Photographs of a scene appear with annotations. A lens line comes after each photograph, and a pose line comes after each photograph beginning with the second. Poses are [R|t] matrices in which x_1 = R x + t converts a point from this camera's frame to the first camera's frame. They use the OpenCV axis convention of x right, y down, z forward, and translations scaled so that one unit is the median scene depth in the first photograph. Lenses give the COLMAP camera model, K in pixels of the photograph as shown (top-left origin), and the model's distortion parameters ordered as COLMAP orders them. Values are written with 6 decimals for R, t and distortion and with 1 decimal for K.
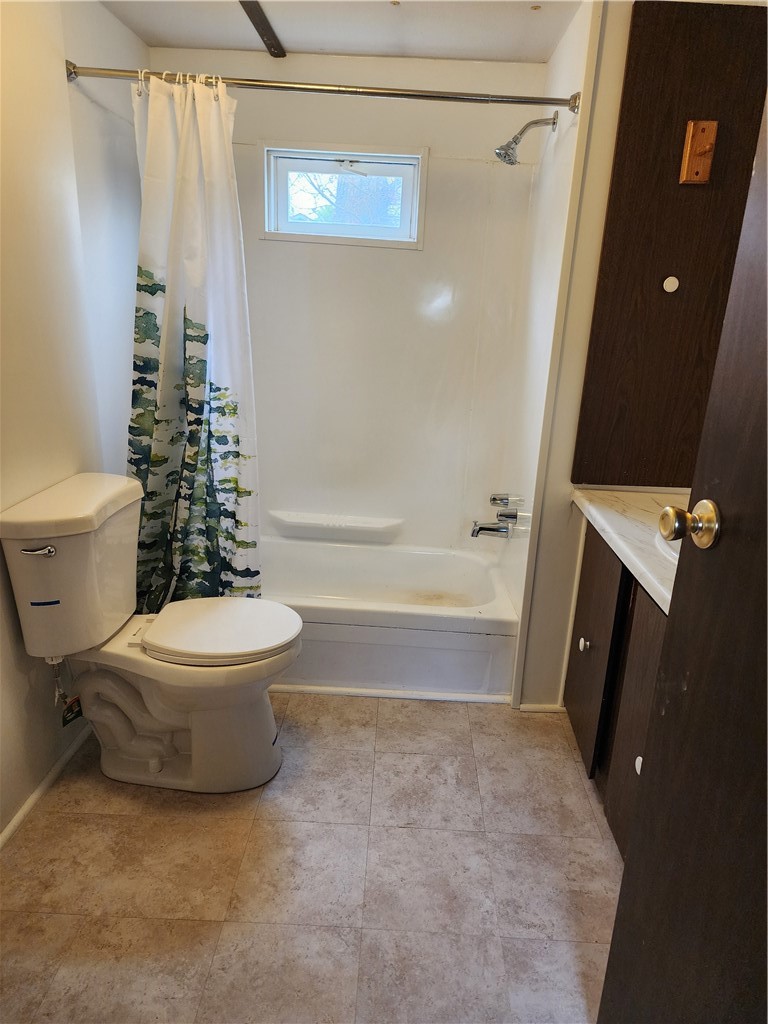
lens RADIAL K [[693.7, 0, 380.7], [0, 693.7, 517.2], [0, 0, 1]] dist [0.066253, -0.055238]
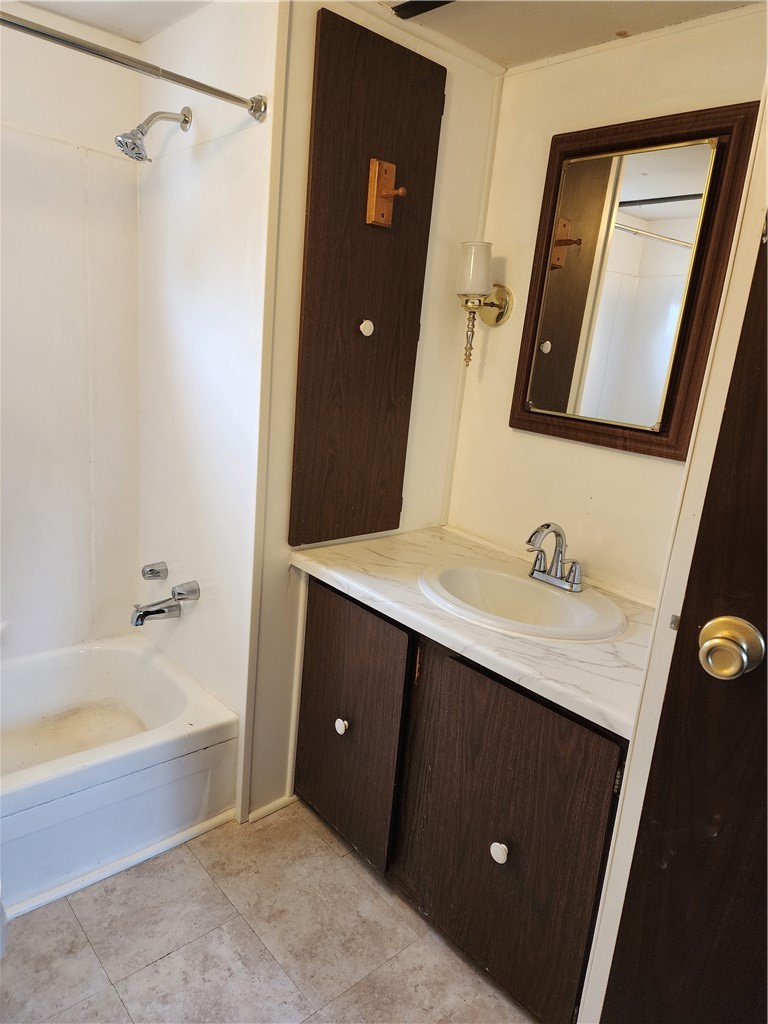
lens RADIAL K [[693.7, 0, 386.1], [0, 693.7, 509.8], [0, 0, 1]] dist [0.066253, -0.055238]
pose [[0.724273, -0.136940, 0.675778, -0.217004], [0.150927, 0.987798, 0.038410, -0.107870], [-0.672792, 0.074174, 0.736104, 0.276777]]
